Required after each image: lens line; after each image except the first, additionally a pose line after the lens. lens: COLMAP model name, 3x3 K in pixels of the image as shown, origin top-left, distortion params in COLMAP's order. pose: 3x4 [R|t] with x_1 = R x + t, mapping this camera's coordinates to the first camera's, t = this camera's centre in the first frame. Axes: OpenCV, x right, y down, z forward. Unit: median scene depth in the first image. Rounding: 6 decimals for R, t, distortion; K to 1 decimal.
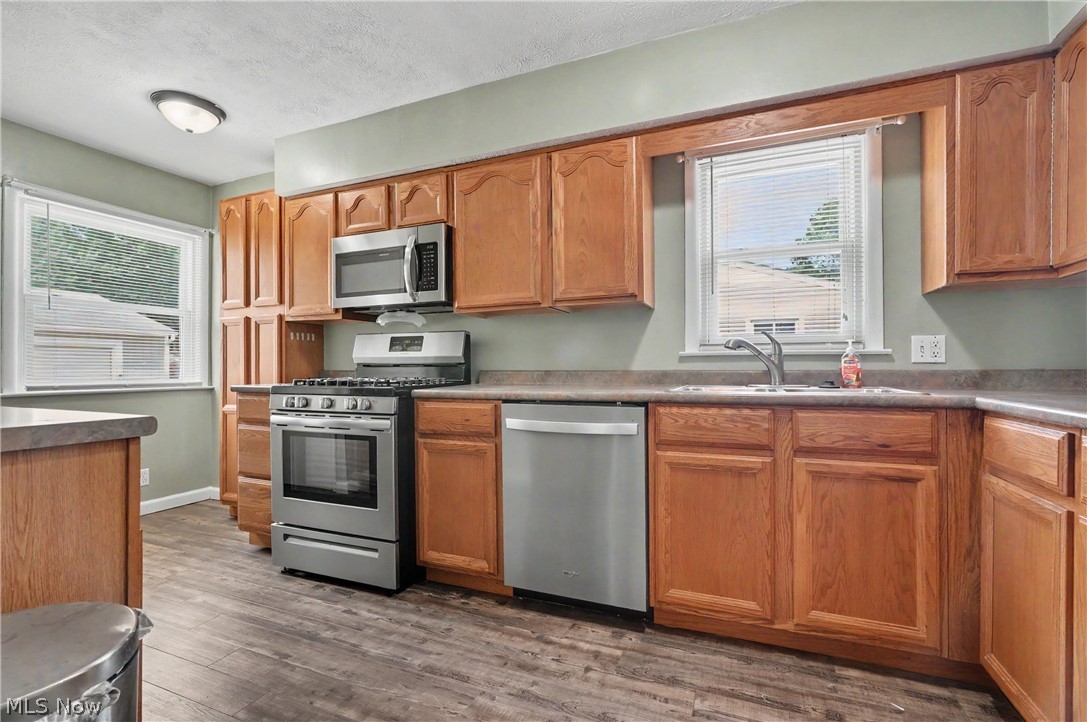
lens RADIAL K [[495.8, 0, 541.1], [0, 495.8, 364.1], [0, 0, 1]] dist [-0.004892, -0.000380]
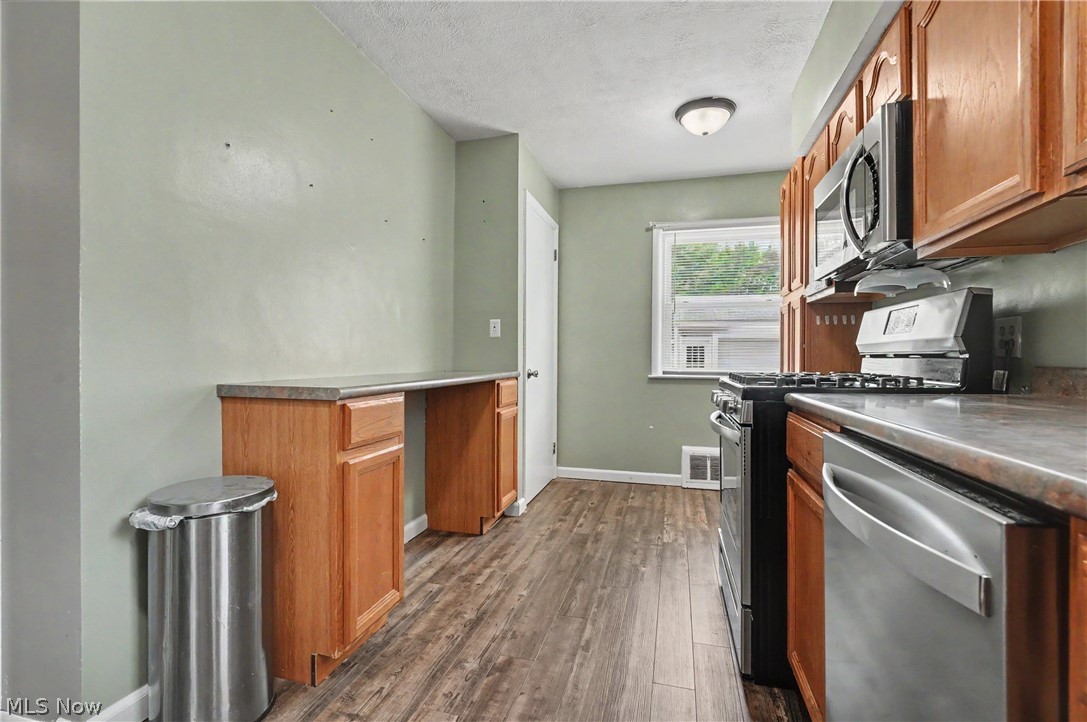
lens RADIAL K [[495.8, 0, 542.8], [0, 495.8, 358.9], [0, 0, 1]] dist [-0.004892, -0.000380]
pose [[0.140054, 0.006350, -0.990124, 0.286154], [0.001424, 0.999977, 0.006615, 0.001682], [0.990143, -0.002336, 0.140042, 0.490857]]
